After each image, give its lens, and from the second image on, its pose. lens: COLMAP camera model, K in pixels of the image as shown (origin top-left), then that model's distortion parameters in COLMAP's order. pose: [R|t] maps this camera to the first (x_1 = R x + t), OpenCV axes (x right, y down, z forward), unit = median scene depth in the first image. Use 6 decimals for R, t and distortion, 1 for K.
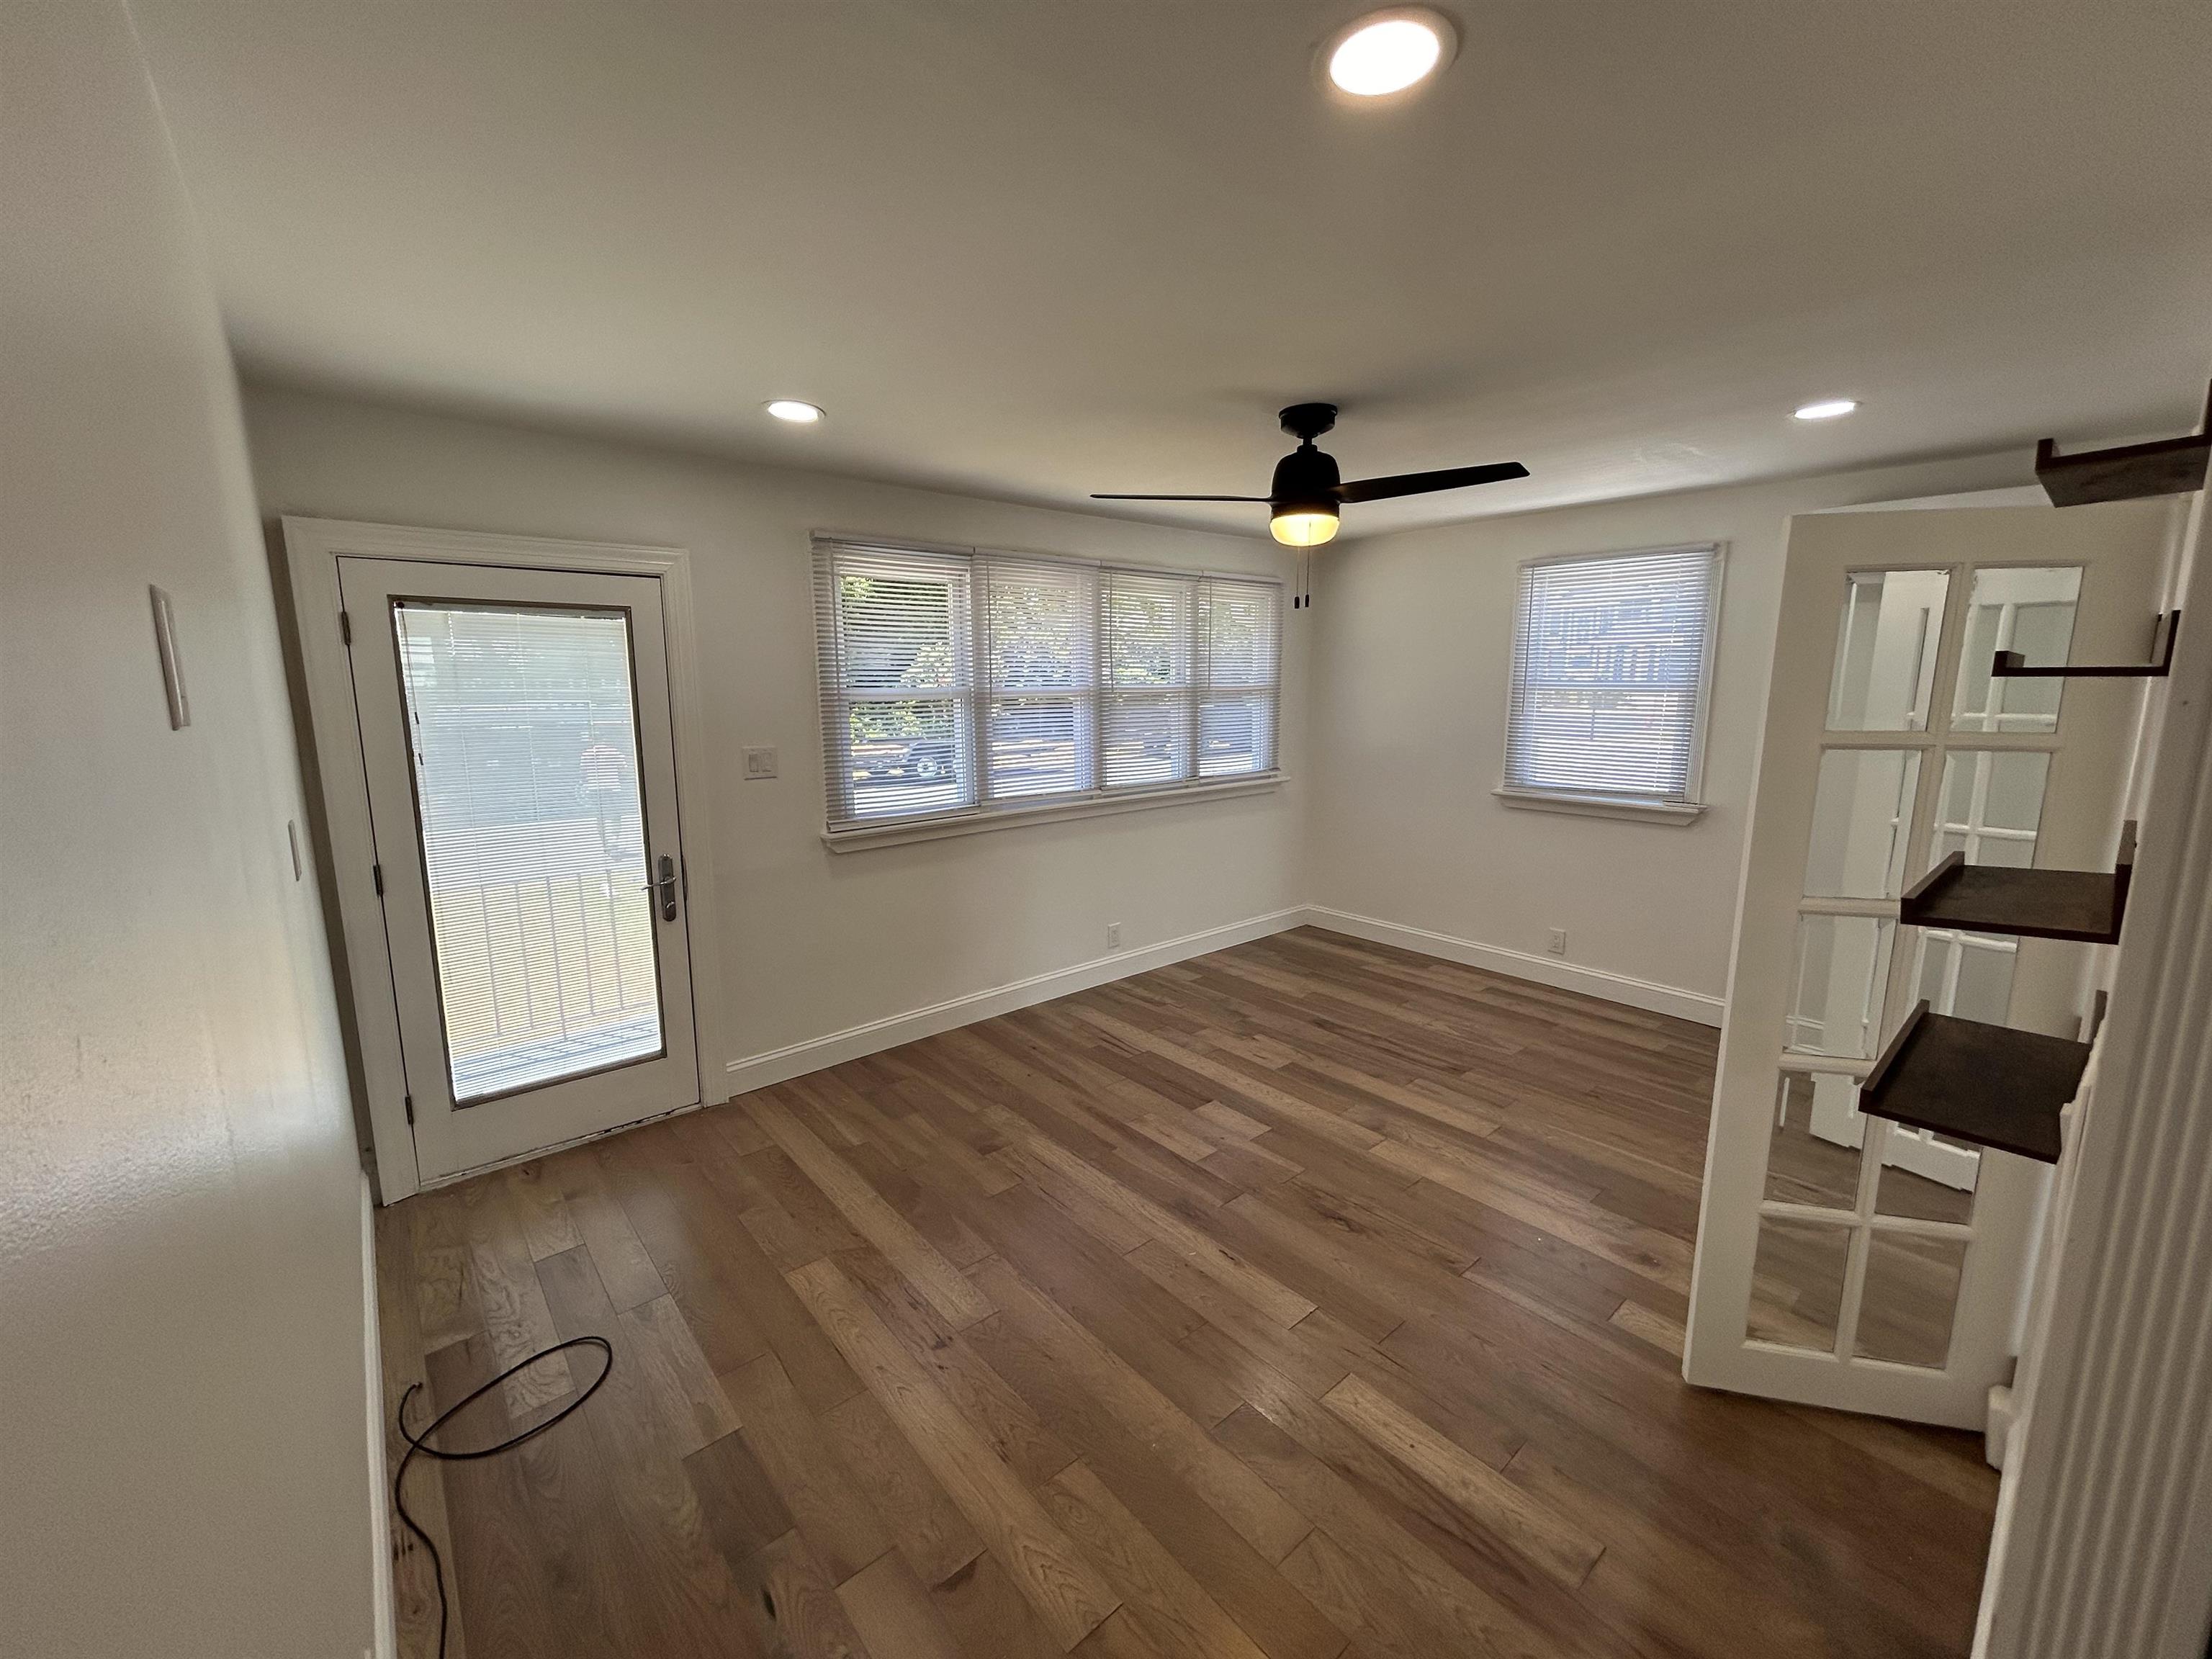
lens RADIAL K [[892.4, 0, 1107.9], [0, 892.4, 823.5], [0, 0, 1]] dist [0.001826, 0.000597]
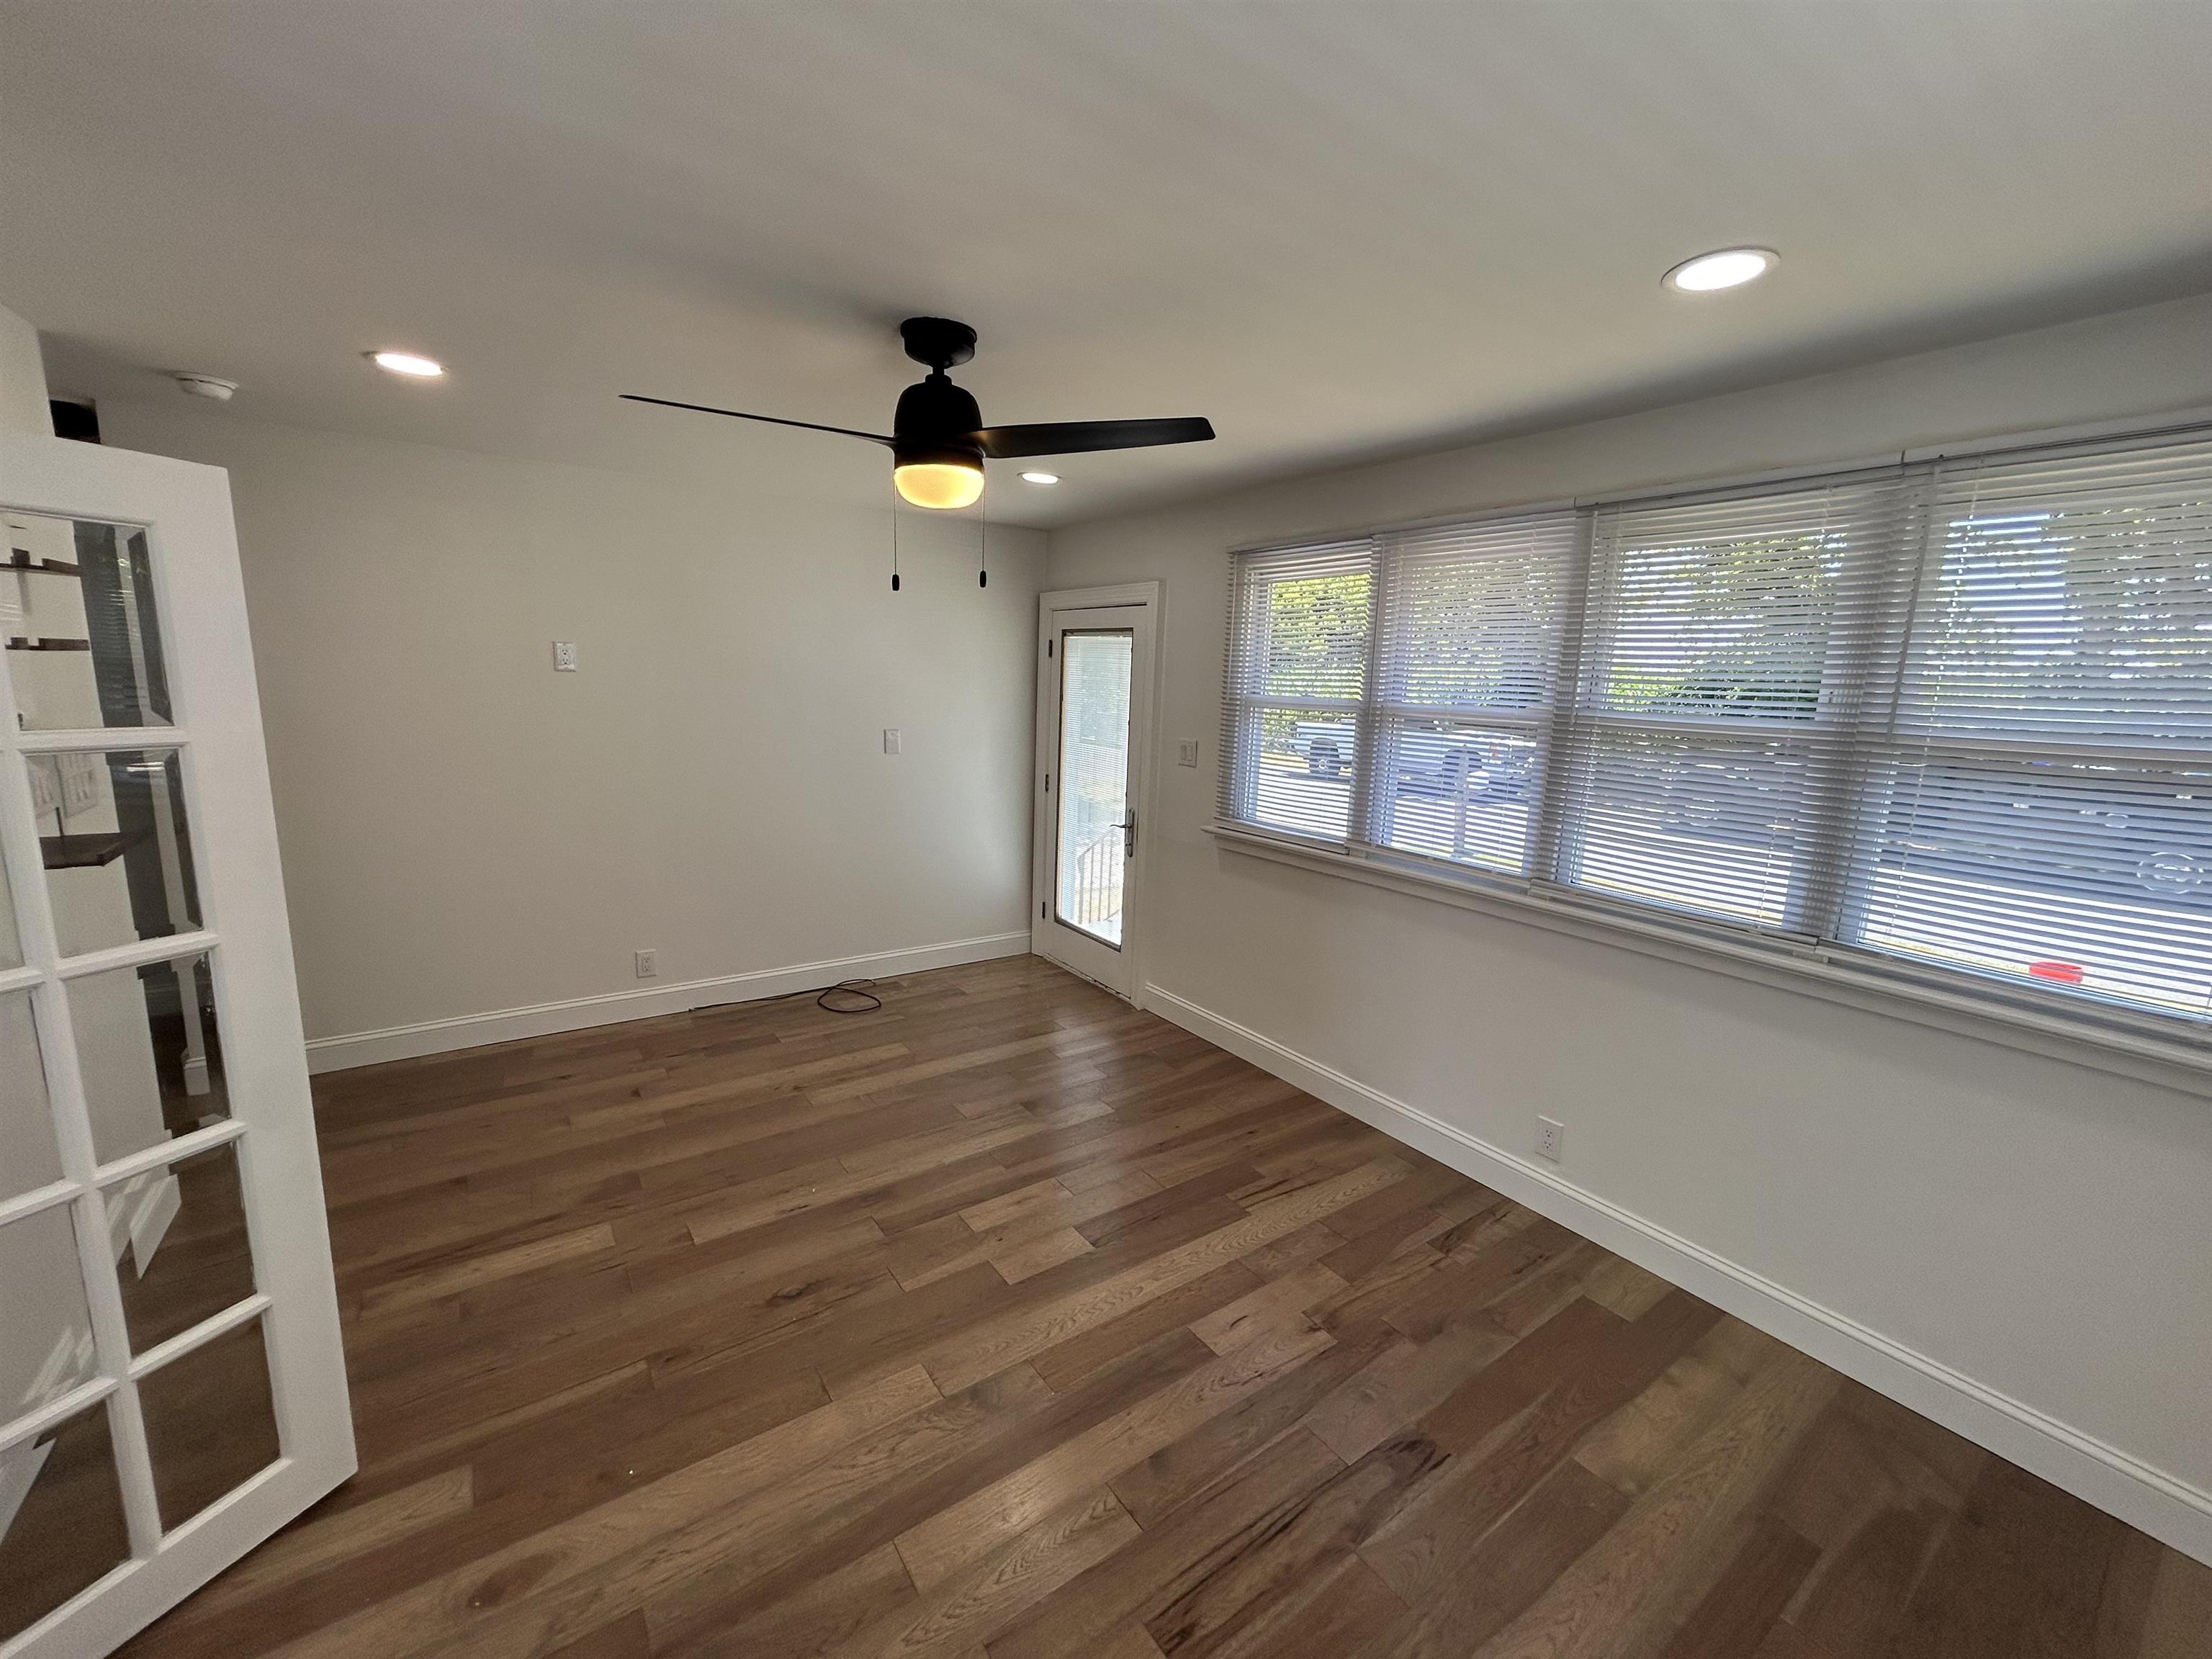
lens RADIAL K [[884.7, 0, 1103.6], [0, 884.7, 825.5], [0, 0, 1]] dist [0.006515, 0.000540]
pose [[-0.096395, 0.169109, -0.980872, 0.695154], [-0.193251, 0.963529, 0.185110, -0.150163], [0.976403, 0.207399, -0.060199, 0.862531]]
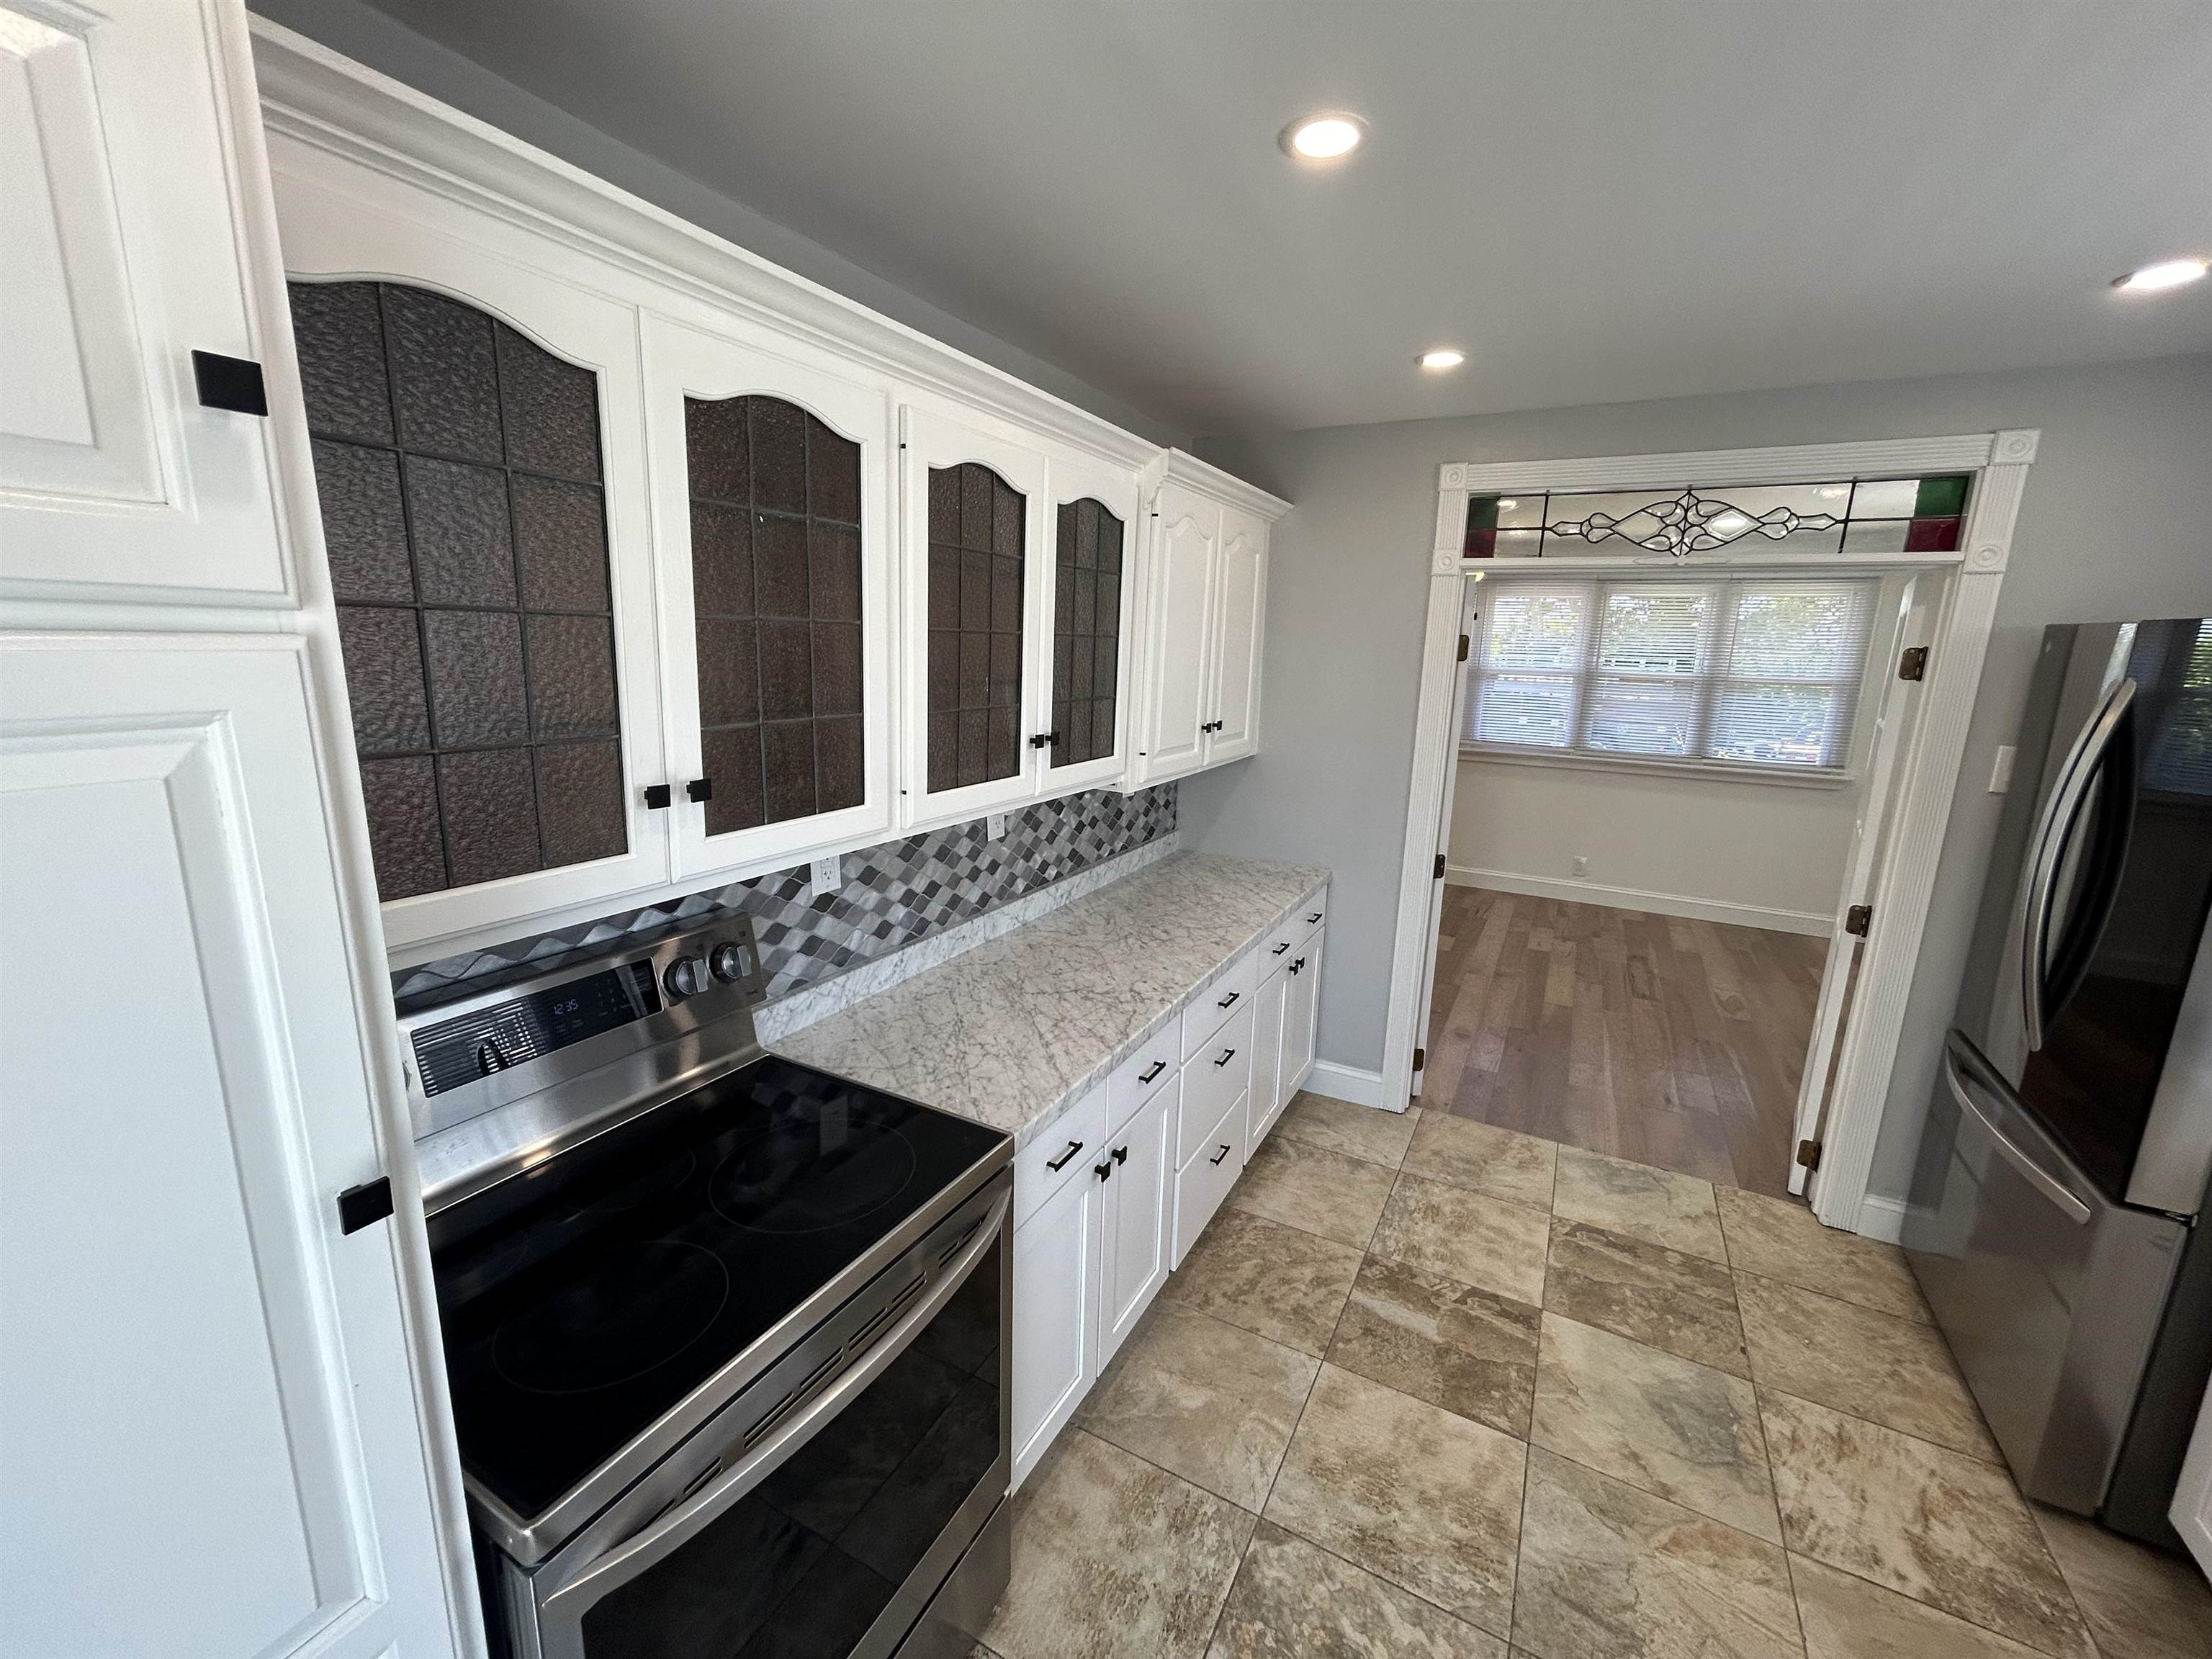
lens RADIAL K [[892.4, 0, 1107.9], [0, 892.4, 823.5], [0, 0, 1]] dist [0.001826, 0.000597]
pose [[0.360199, 0.201791, -0.910789, 1.117812], [-0.184669, 0.972428, 0.142414, 0.009904], [0.914414, 0.116897, 0.387532, -0.149130]]
